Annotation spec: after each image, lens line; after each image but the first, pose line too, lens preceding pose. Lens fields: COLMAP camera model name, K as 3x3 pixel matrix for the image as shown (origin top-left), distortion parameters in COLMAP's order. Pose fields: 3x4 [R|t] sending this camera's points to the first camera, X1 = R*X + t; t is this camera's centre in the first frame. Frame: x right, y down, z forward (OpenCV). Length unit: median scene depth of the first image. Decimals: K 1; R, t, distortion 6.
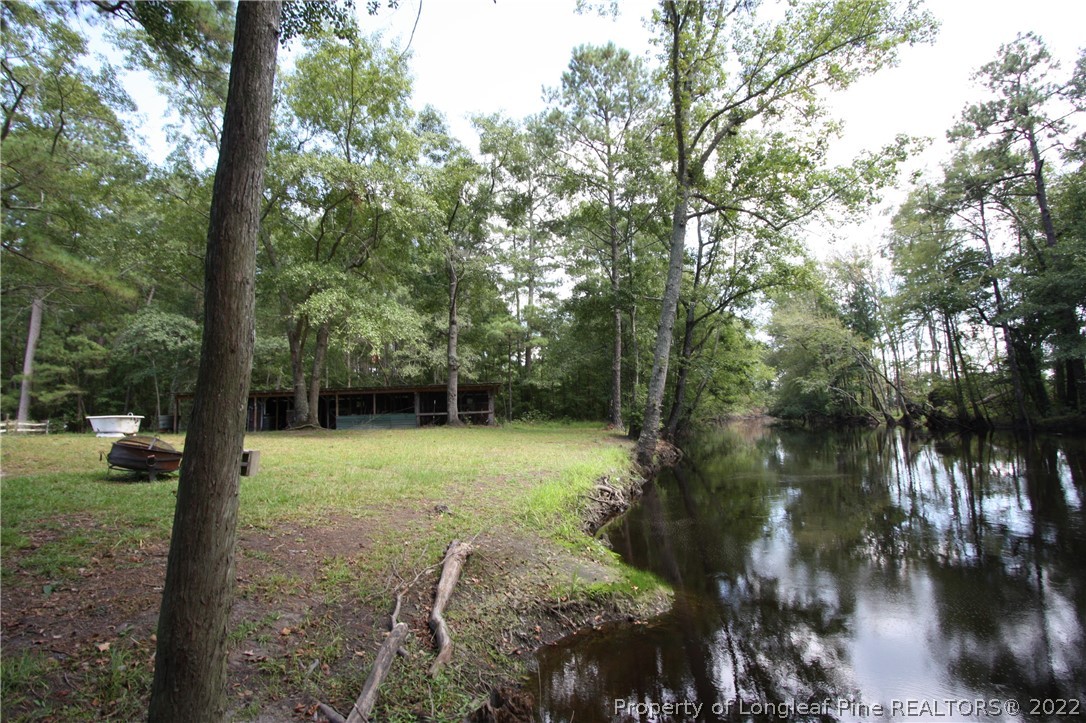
lens RADIAL K [[507.9, 0, 547.2], [0, 507.9, 352.3], [0, 0, 1]] dist [0.000270, 0.001259]
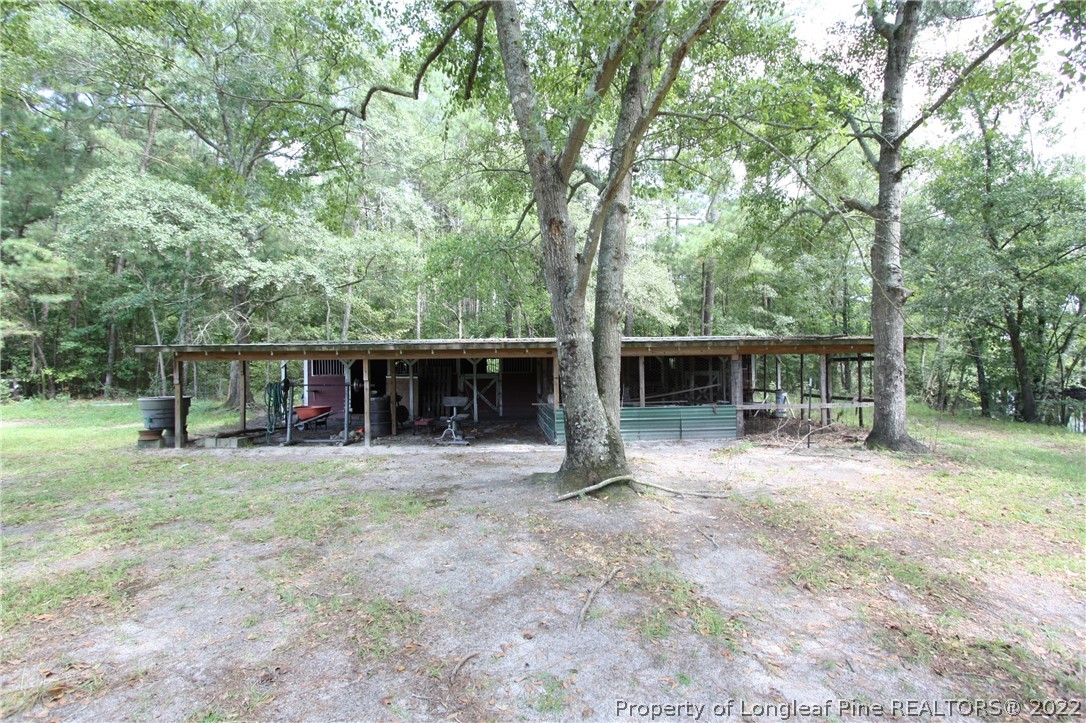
lens RADIAL K [[507.9, 0, 547.2], [0, 507.9, 352.3], [0, 0, 1]] dist [0.000270, 0.001259]
pose [[0.999512, 0.020786, -0.023327, -0.629932], [-0.018075, 0.993659, 0.110969, 0.050879], [0.025485, -0.110493, 0.993550, 0.896821]]
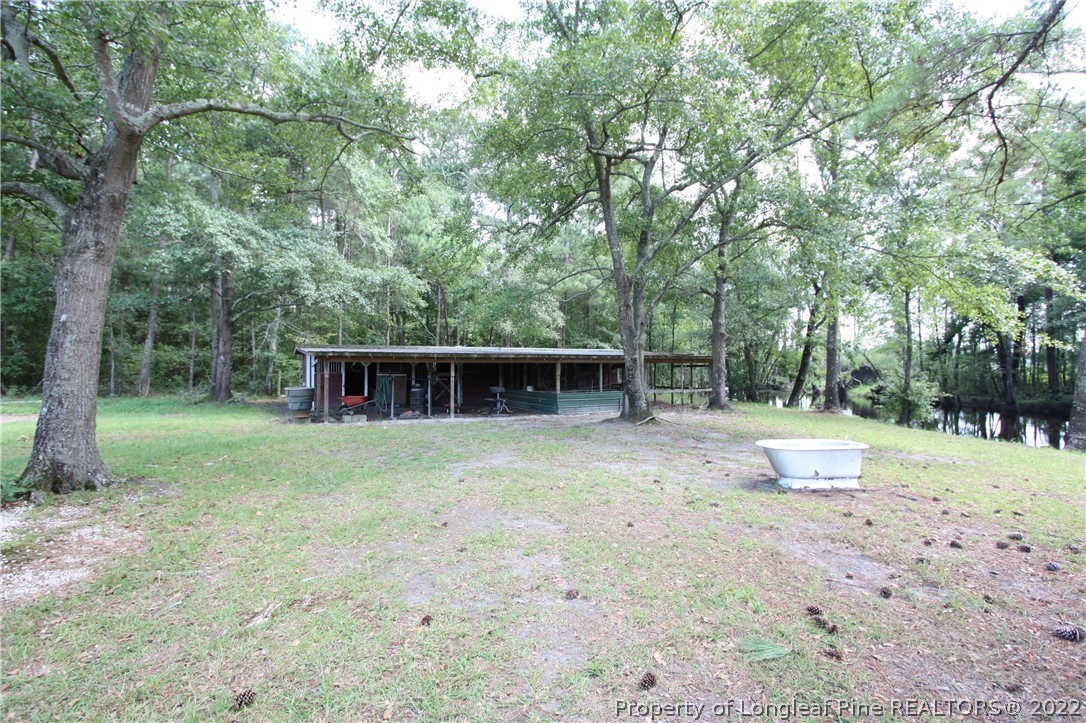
lens RADIAL K [[507.9, 0, 547.2], [0, 507.9, 352.3], [0, 0, 1]] dist [0.000270, 0.001259]
pose [[0.922041, 0.045985, 0.384352, -1.081523], [-0.085725, 0.992522, 0.086902, 0.012285], [-0.377482, -0.113076, 0.919087, 0.541171]]
